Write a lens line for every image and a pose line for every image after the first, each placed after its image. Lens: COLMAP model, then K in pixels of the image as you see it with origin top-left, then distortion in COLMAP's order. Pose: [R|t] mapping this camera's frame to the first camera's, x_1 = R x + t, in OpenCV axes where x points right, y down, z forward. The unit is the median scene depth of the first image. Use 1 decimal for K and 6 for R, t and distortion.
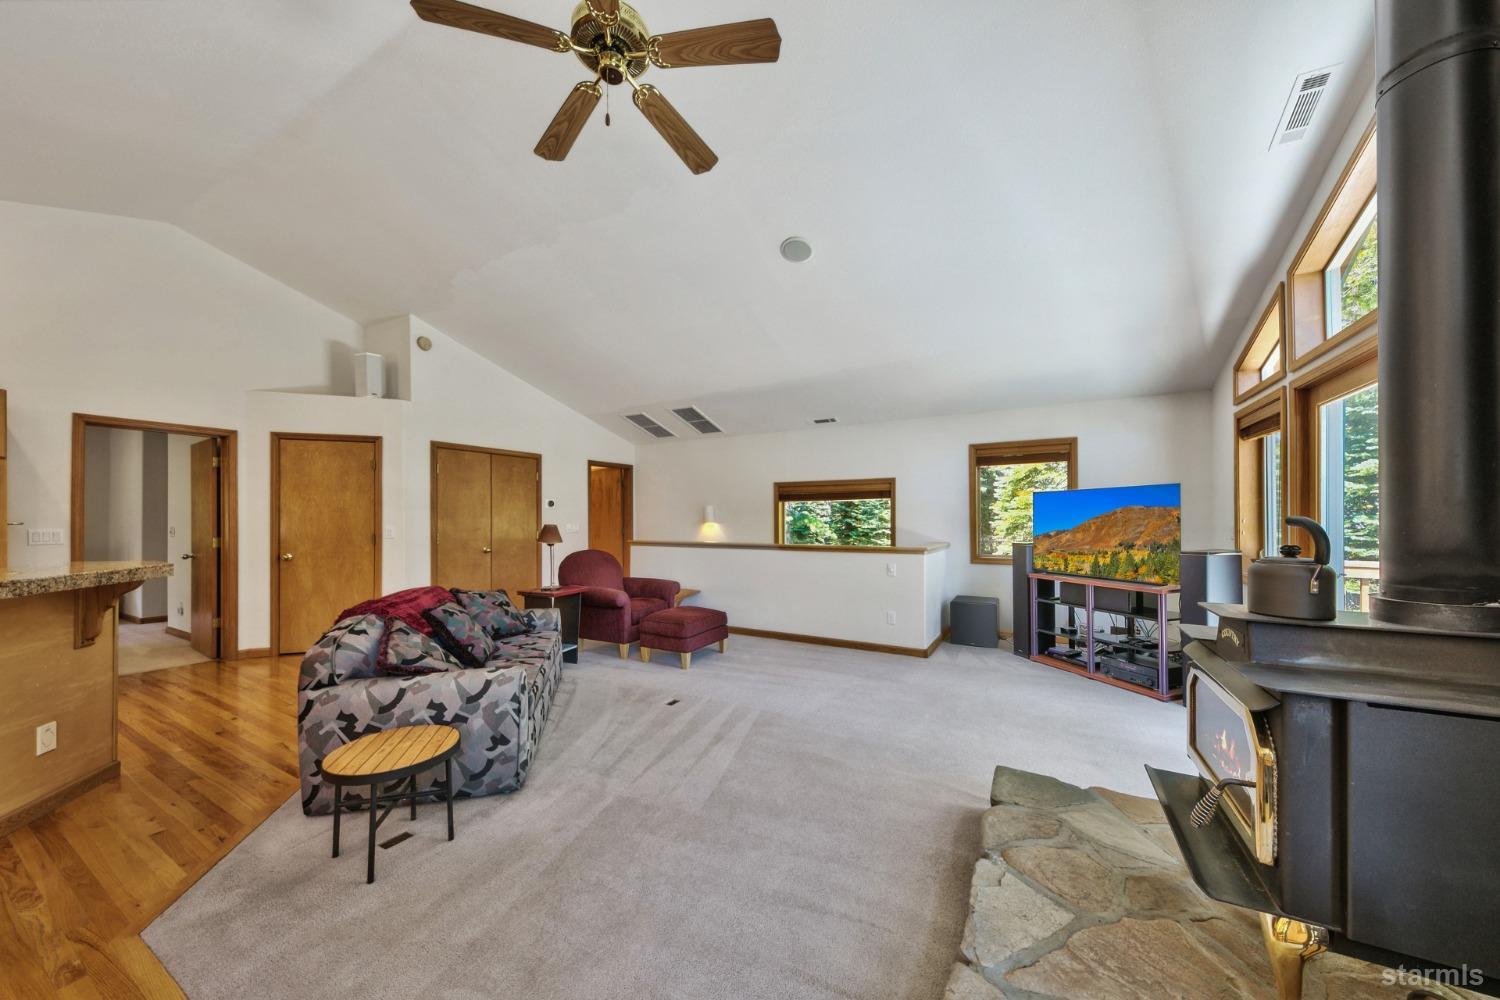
lens RADIAL K [[528.5, 0, 752.5], [0, 528.5, 515.8], [0, 0, 1]] dist [0.003176, 0.000009]
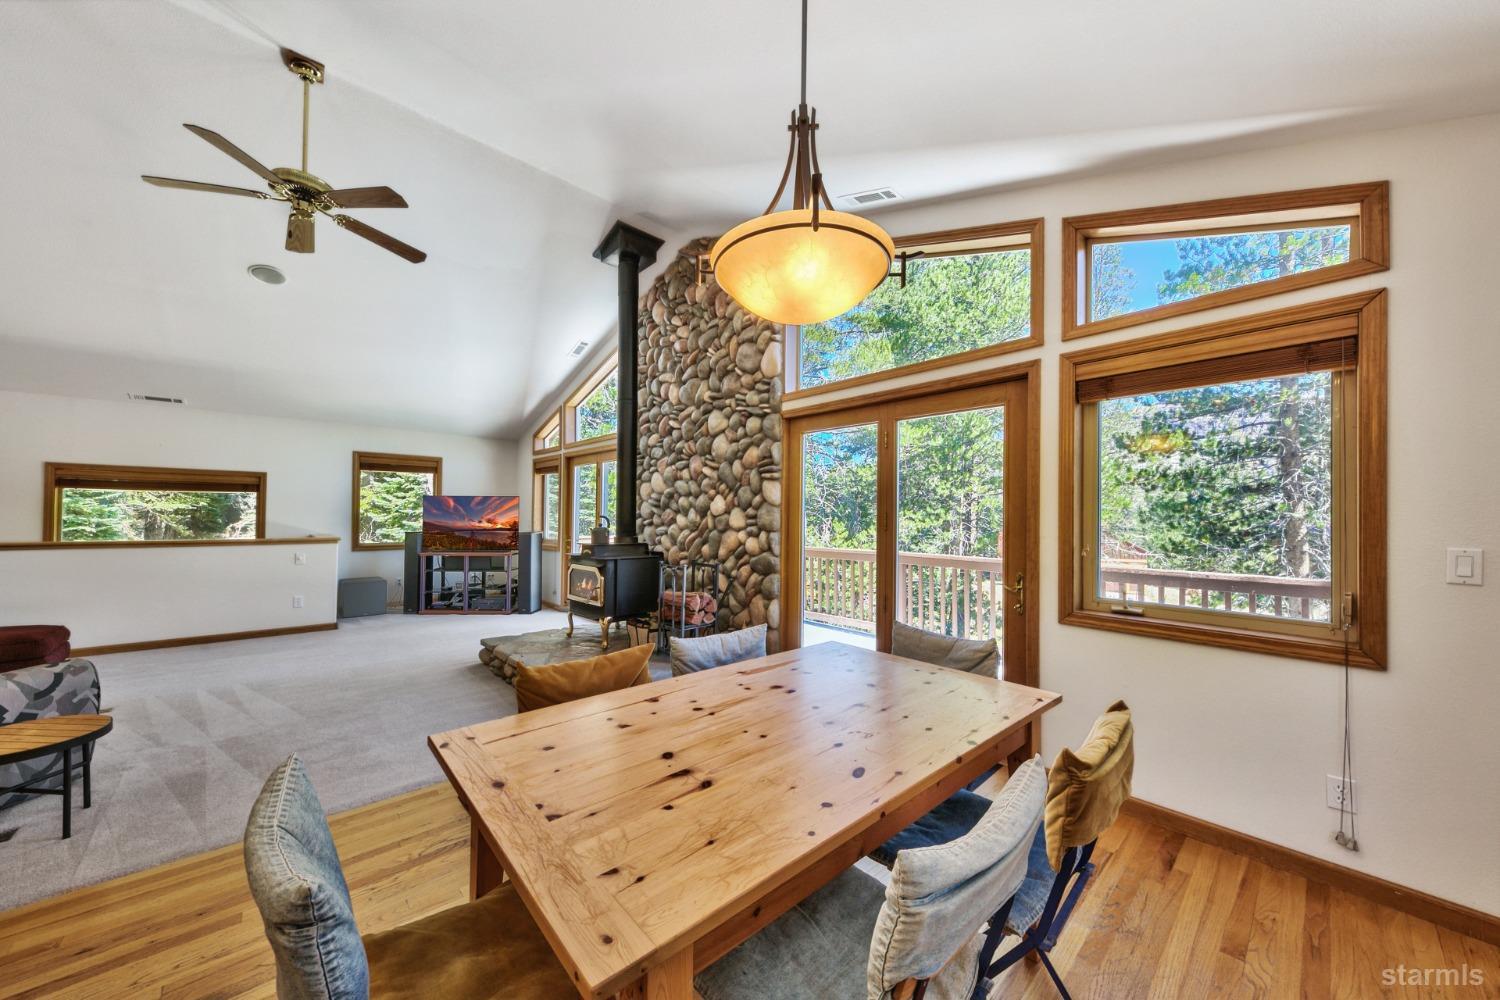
lens RADIAL K [[528.5, 0, 752.5], [0, 528.5, 515.8], [0, 0, 1]] dist [0.003176, 0.000009]
pose [[0.312819, 0.007582, 0.949783, -0.513436], [-0.016372, 0.999863, -0.002590, -0.001245], [-0.949672, -0.014739, 0.312900, -0.268396]]
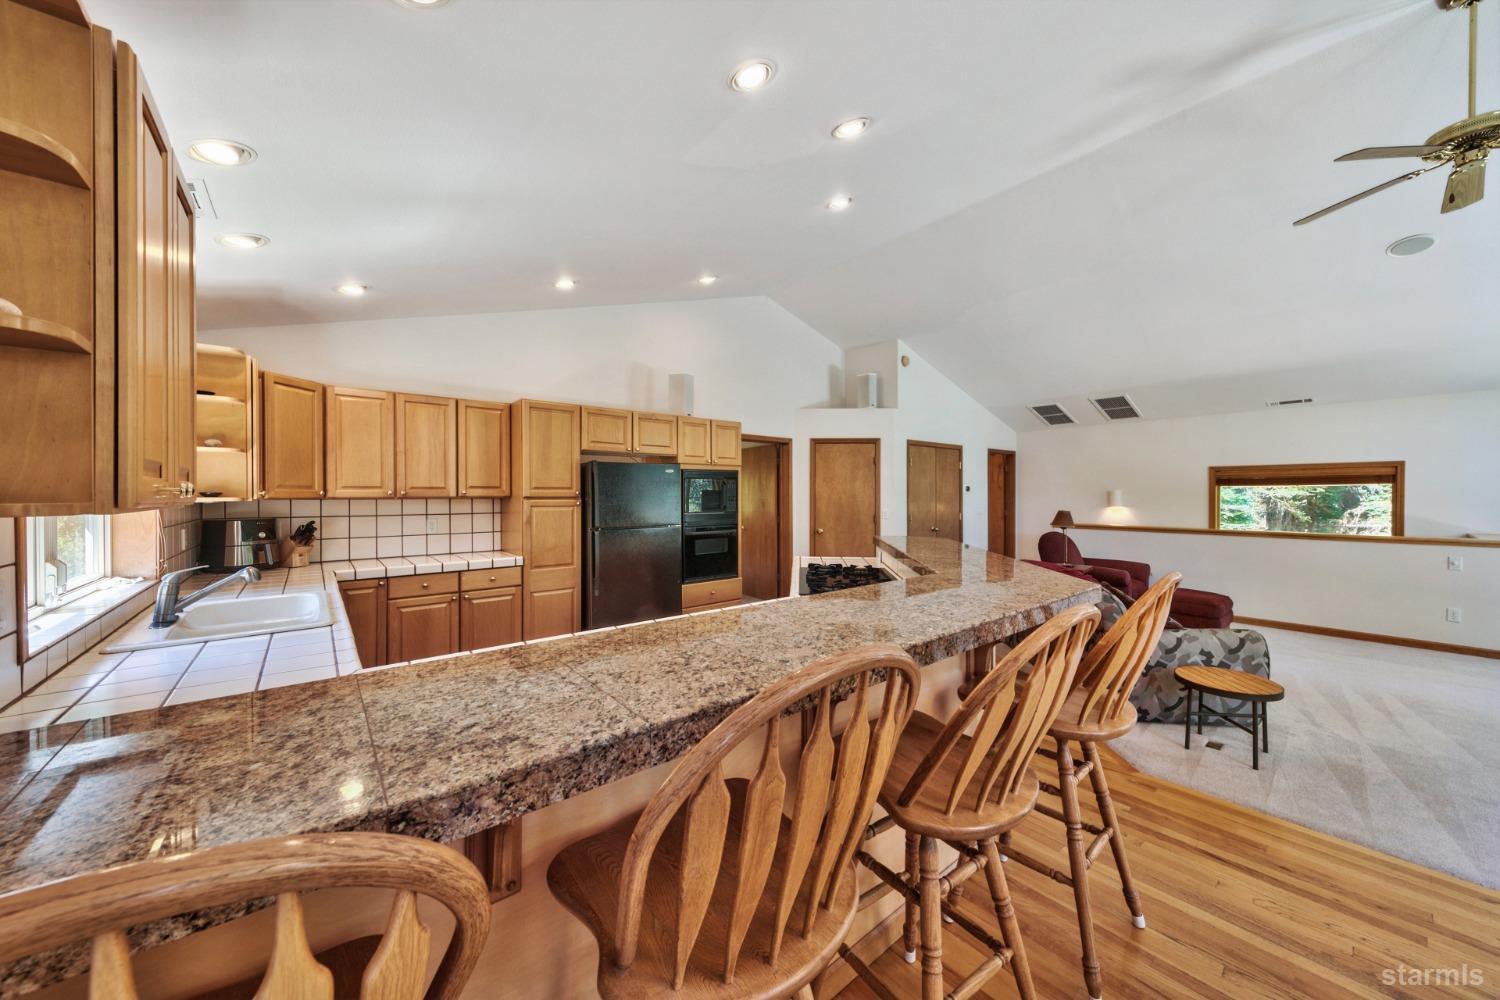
lens RADIAL K [[532.0, 0, 758.9], [0, 532.0, 492.9], [0, 0, 1]] dist [0.002880, -0.000014]
pose [[0.937396, 0.001059, -0.348265, -0.571181], [0.000288, 0.999993, 0.003815, -0.025873], [0.348266, -0.003676, 0.937388, -0.318465]]
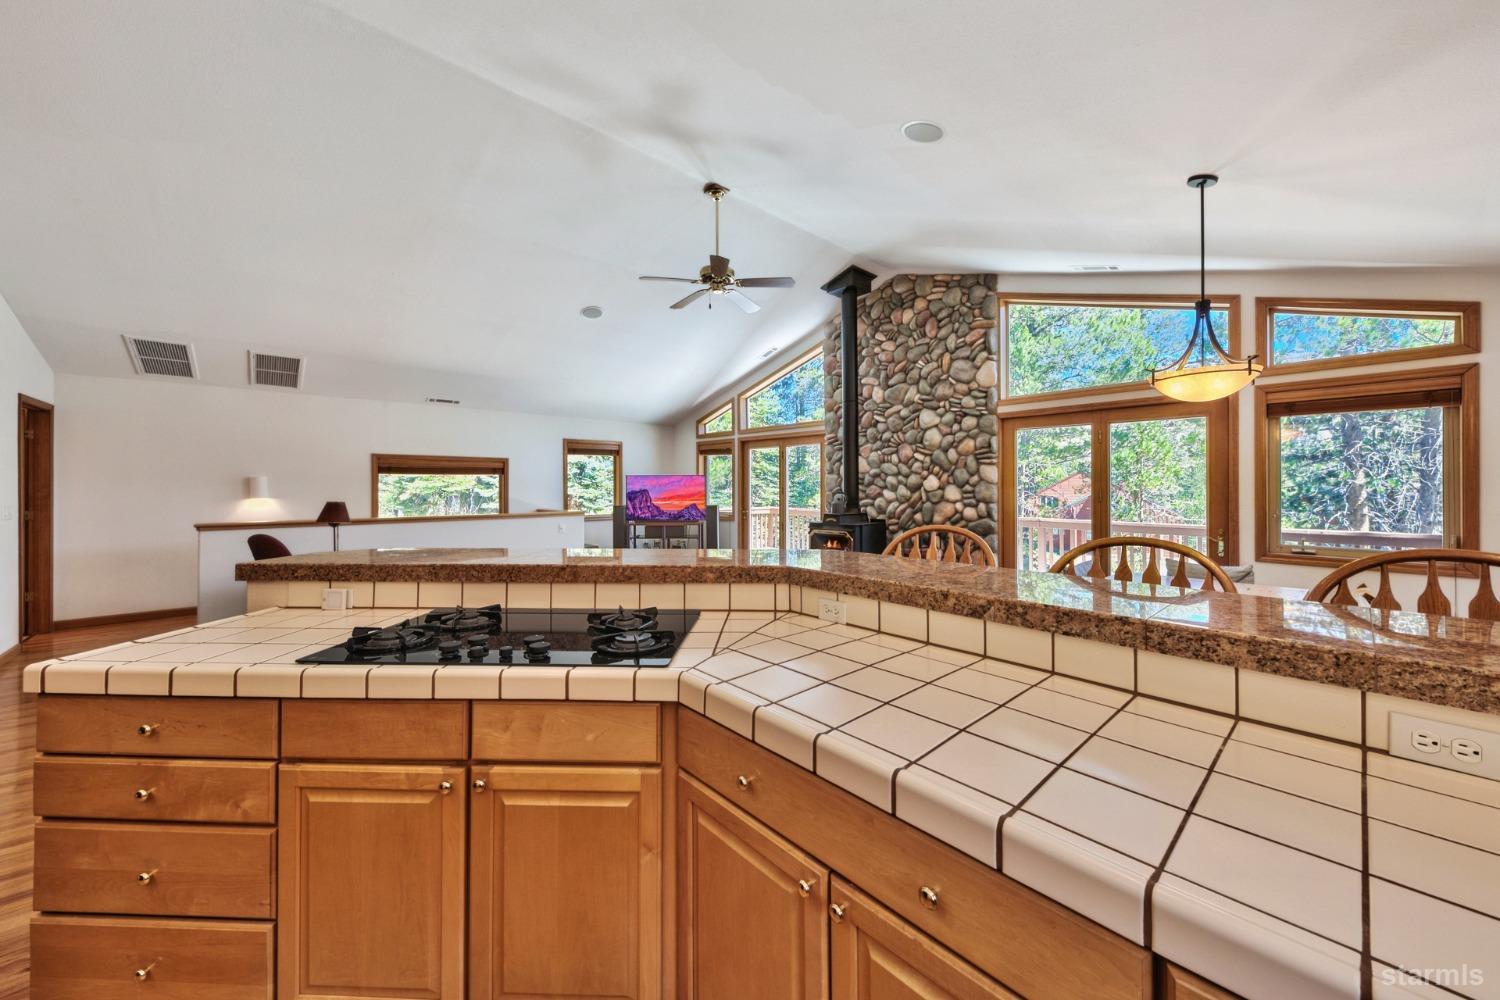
lens RADIAL K [[548.1, 0, 744.5], [0, 548.1, 494.8], [0, 0, 1]] dist [-0.000670, -0.000455]
pose [[0.329017, -0.013584, 0.944226, -0.957092], [-0.004484, 0.999863, 0.015947, -0.011691], [-0.944313, -0.009481, 0.328911, 0.058669]]
